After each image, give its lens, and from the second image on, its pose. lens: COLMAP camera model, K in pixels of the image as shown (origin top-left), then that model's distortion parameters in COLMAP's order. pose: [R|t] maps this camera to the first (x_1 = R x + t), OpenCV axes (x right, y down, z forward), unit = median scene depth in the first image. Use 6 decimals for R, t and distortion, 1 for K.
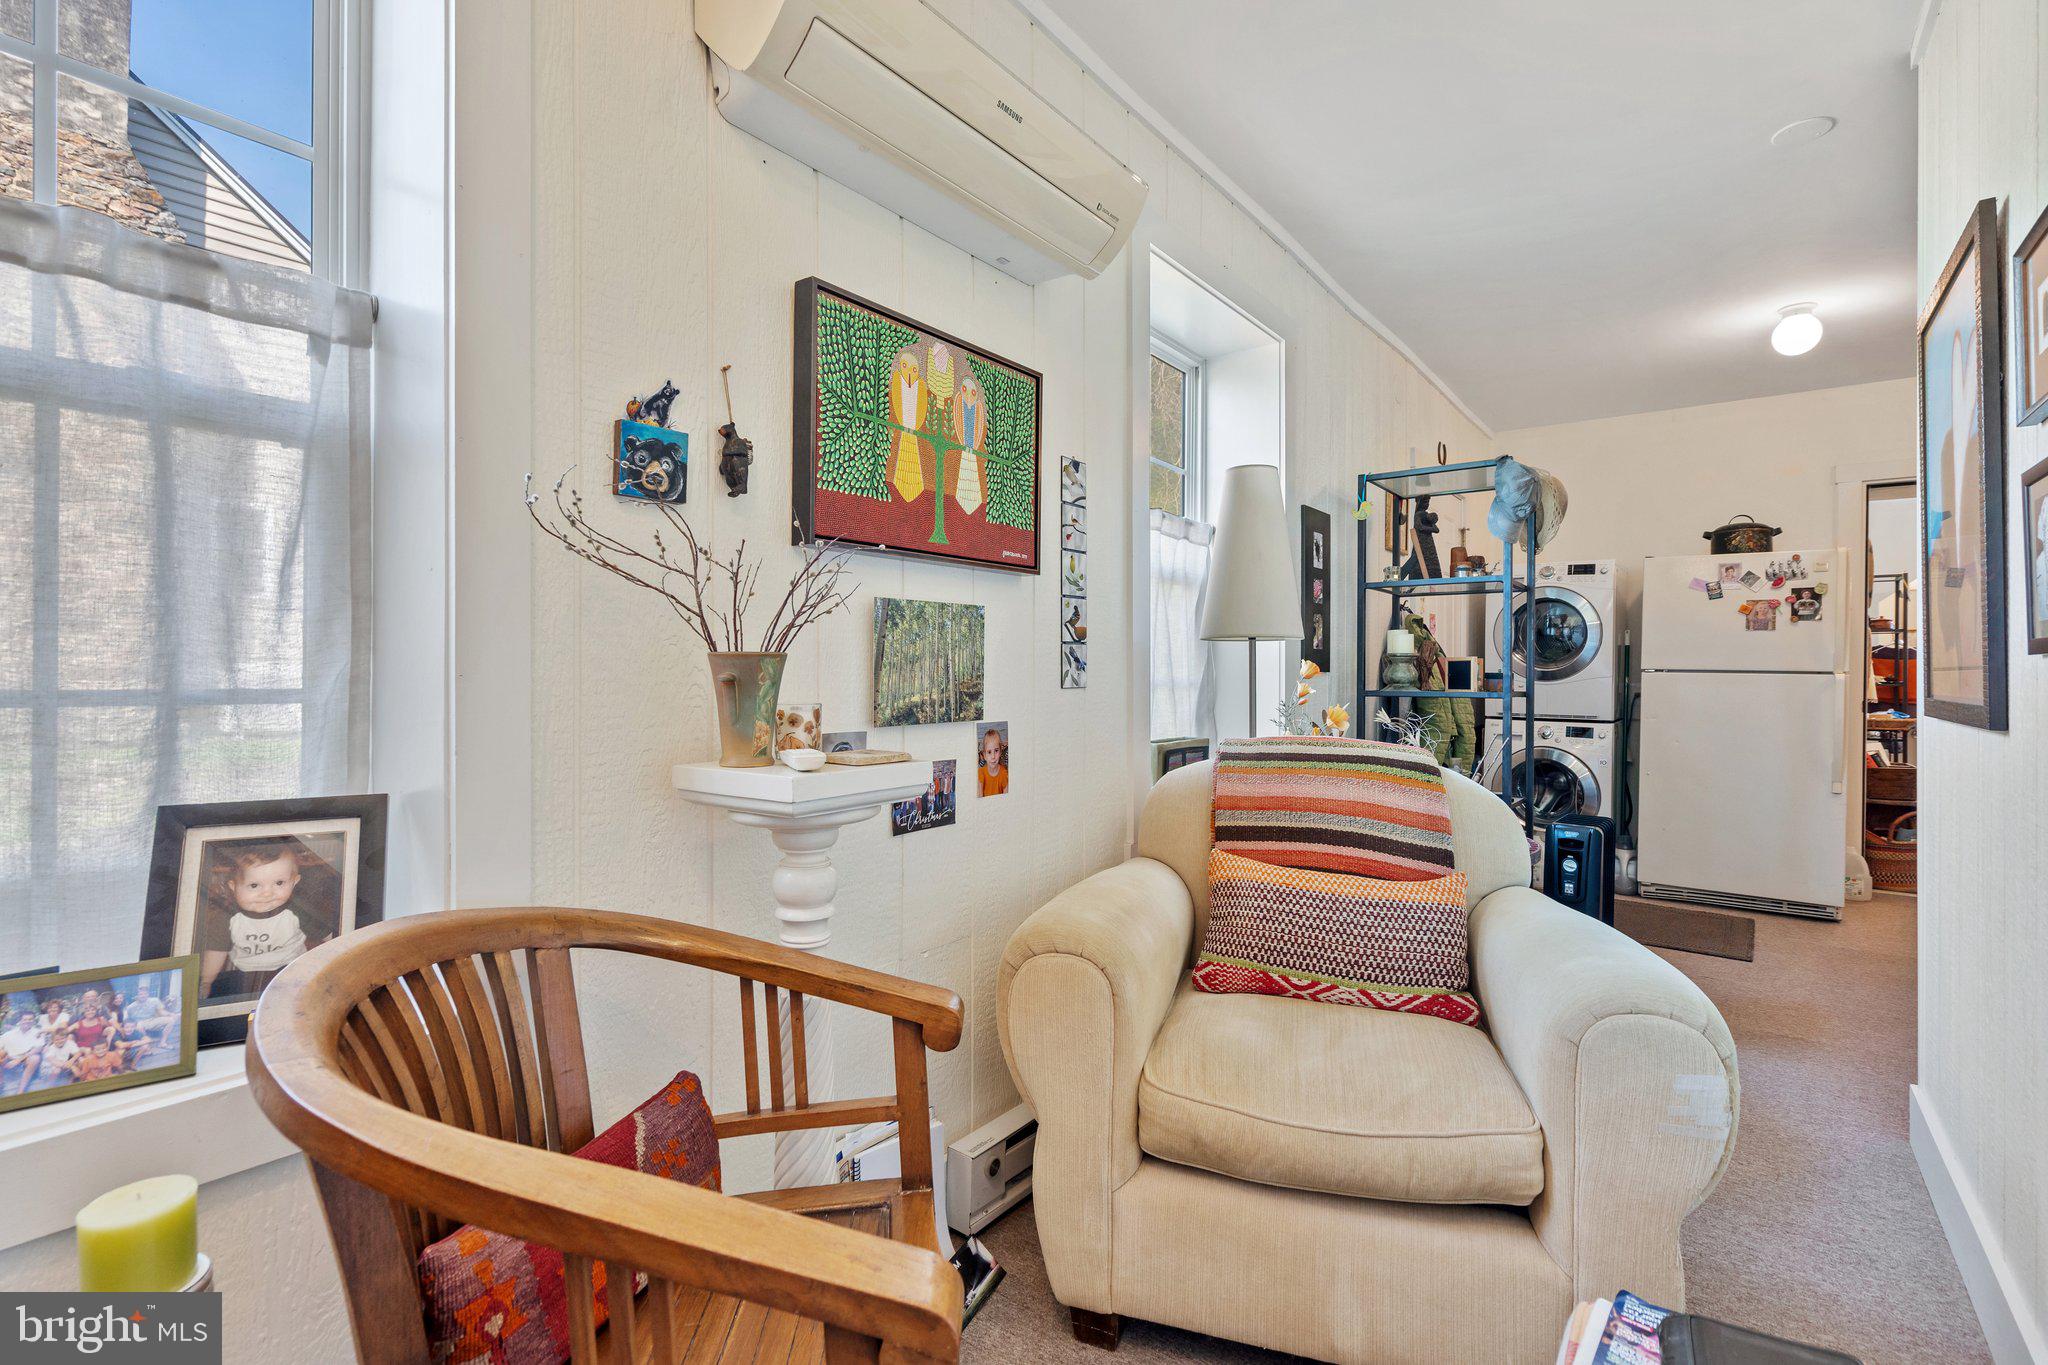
lens RADIAL K [[953.5, 0, 997.3], [0, 953.5, 676.8], [0, 0, 1]] dist [-0.004580, 0.001506]
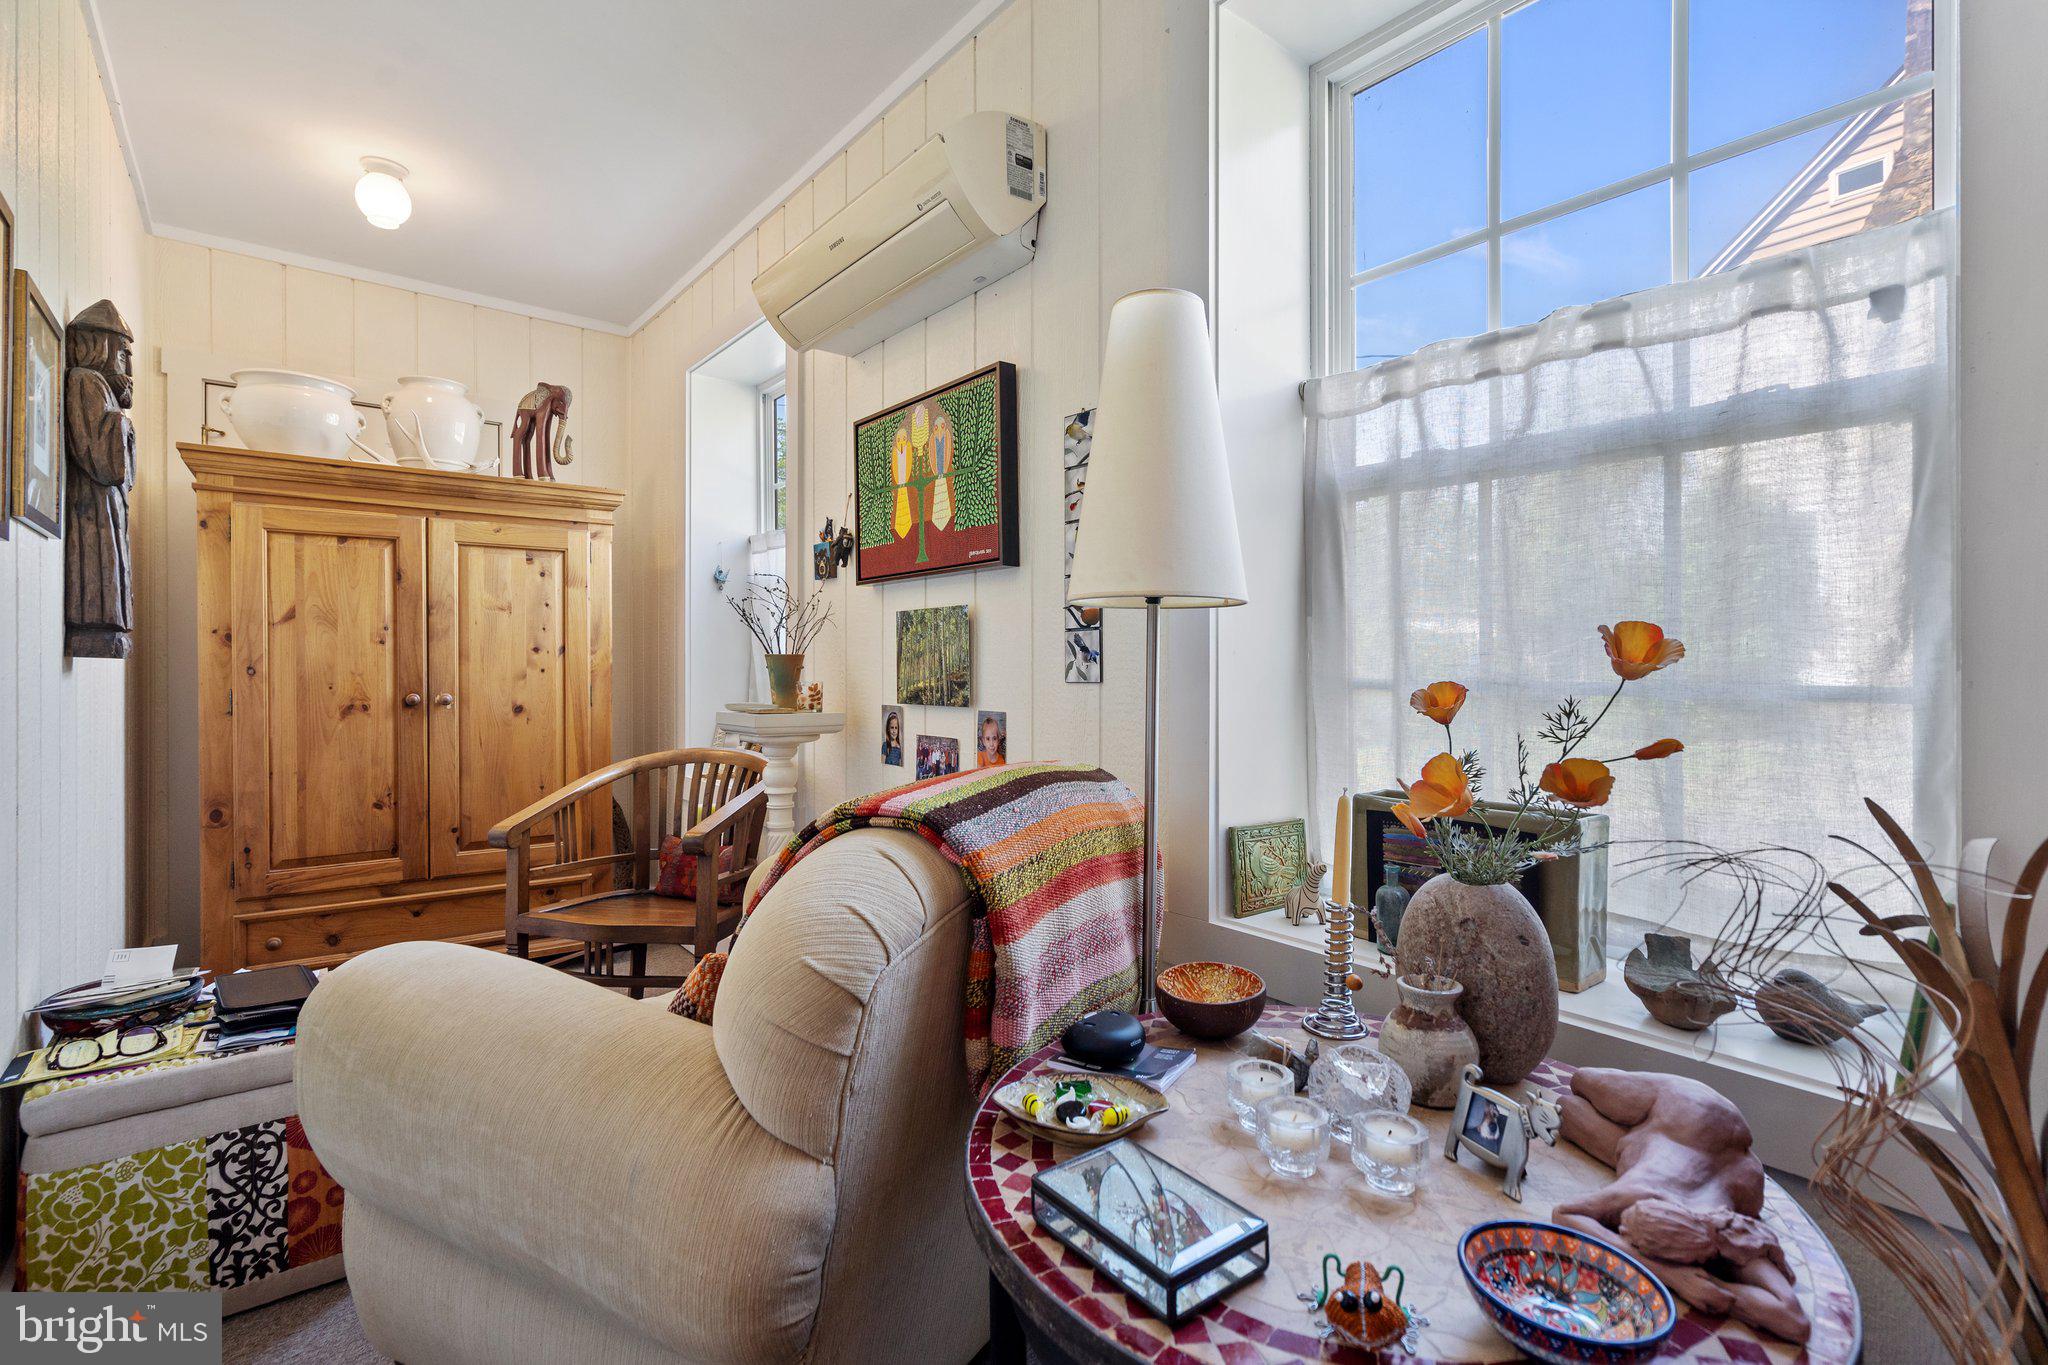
lens RADIAL K [[953.5, 0, 1019.2], [0, 953.5, 666.3], [0, 0, 1]] dist [-0.004580, 0.001506]
pose [[-0.234040, -0.000678, -0.972227, 0.916116], [-0.003239, 0.999995, 0.000082, -0.002331], [0.972222, 0.003169, -0.234041, 1.145874]]
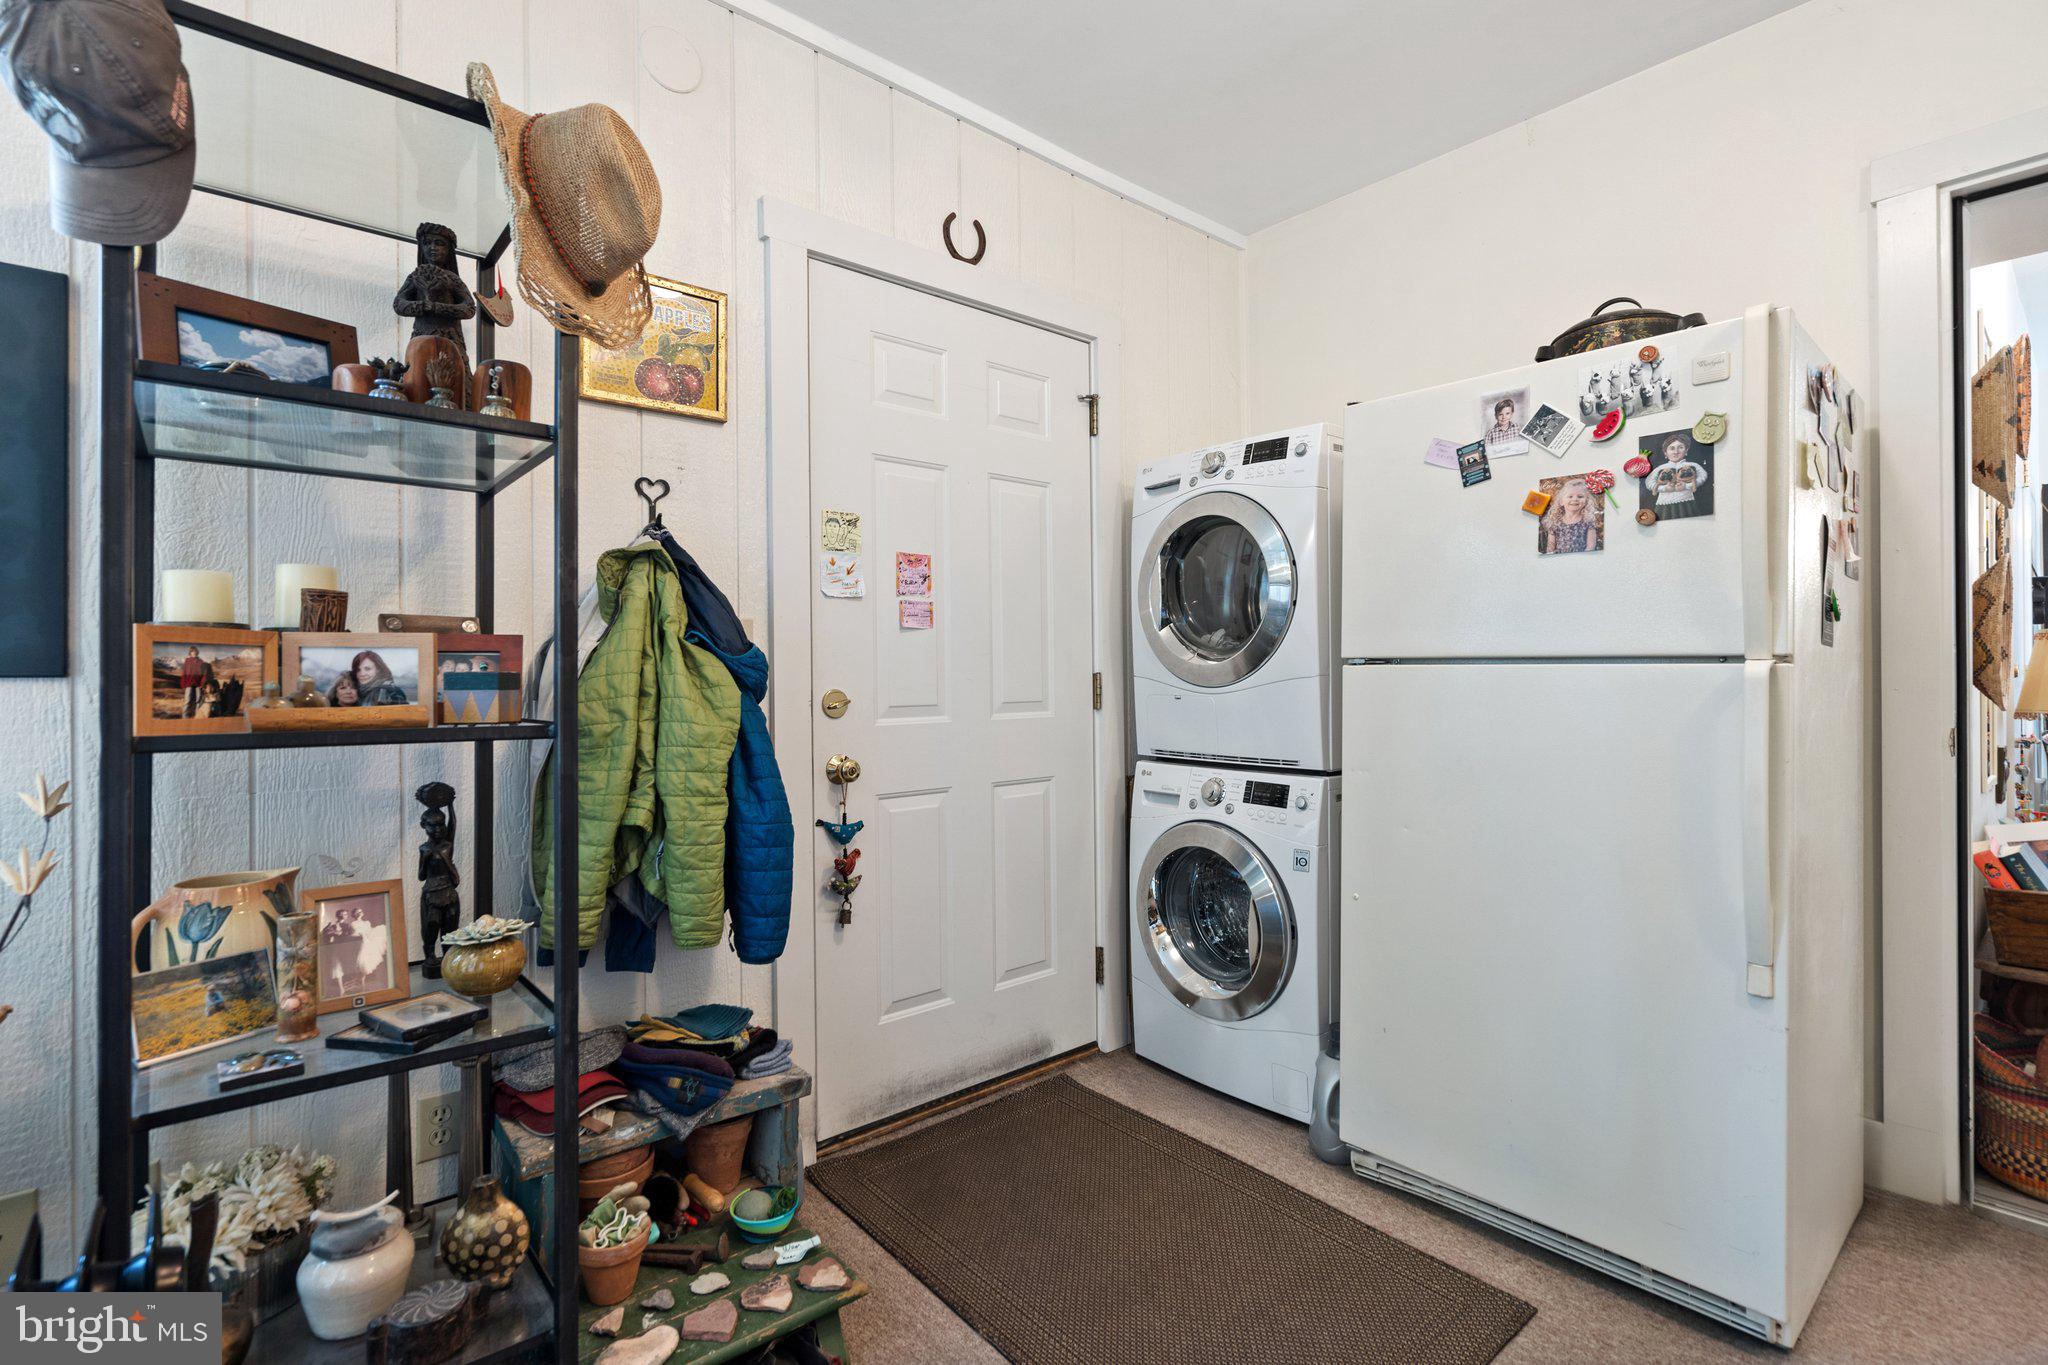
lens RADIAL K [[953.5, 0, 1008.0], [0, 953.5, 672.4], [0, 0, 1]] dist [-0.004580, 0.001506]
pose [[0.978943, -0.013933, -0.203657, 1.277215], [0.012280, 0.999881, -0.009376, 0.001466], [0.203764, 0.006678, 0.978997, 1.112511]]
